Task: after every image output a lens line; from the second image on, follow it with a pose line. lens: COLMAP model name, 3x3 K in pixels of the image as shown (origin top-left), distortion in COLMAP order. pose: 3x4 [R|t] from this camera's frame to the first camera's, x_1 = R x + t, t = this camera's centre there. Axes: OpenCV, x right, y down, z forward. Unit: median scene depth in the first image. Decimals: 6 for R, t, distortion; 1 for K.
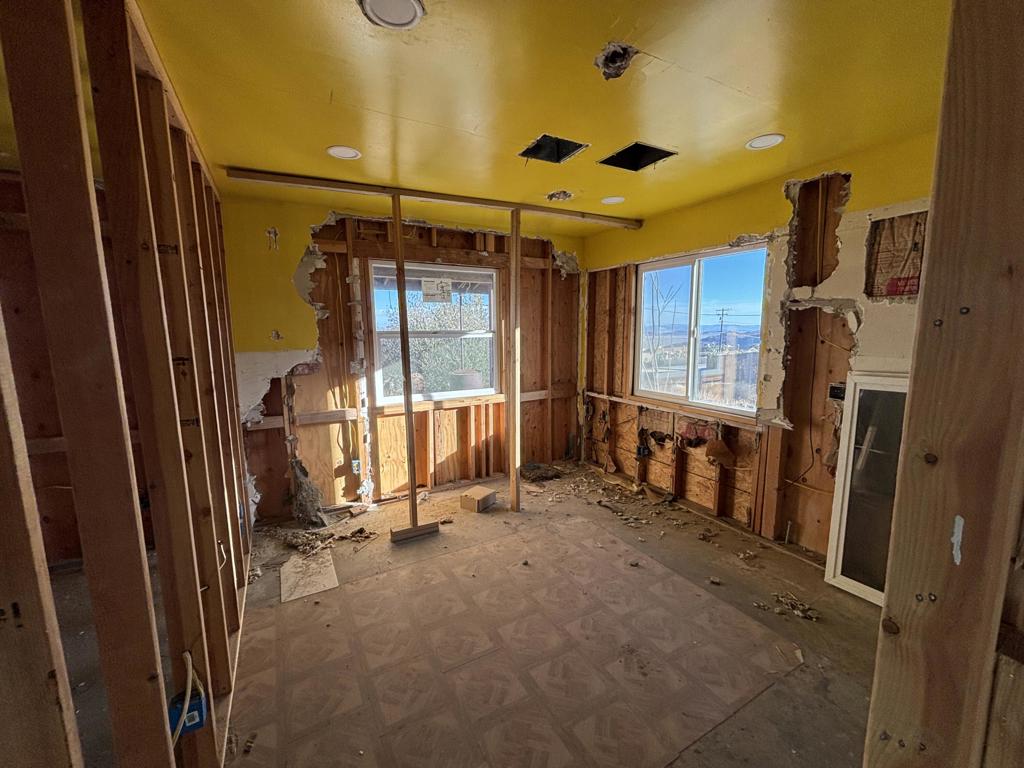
lens RADIAL K [[416.1, 0, 509.3], [0, 416.1, 385.8], [0, 0, 1]] dist [-0.001205, 0.000383]
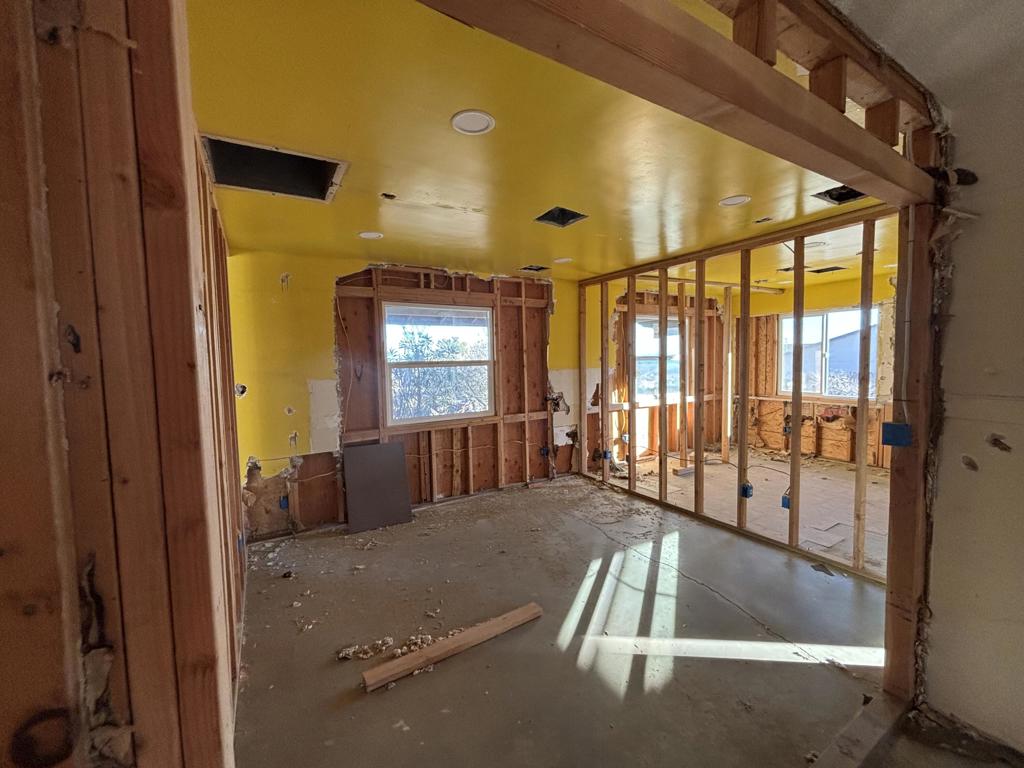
lens RADIAL K [[416.1, 0, 511.0], [0, 416.1, 386.3], [0, 0, 1]] dist [-0.001205, 0.000383]
pose [[0.999464, -0.013047, 0.030038, -0.891597], [0.015084, 0.997529, -0.068615, 0.097441], [-0.029069, 0.069031, 0.997191, -0.649521]]
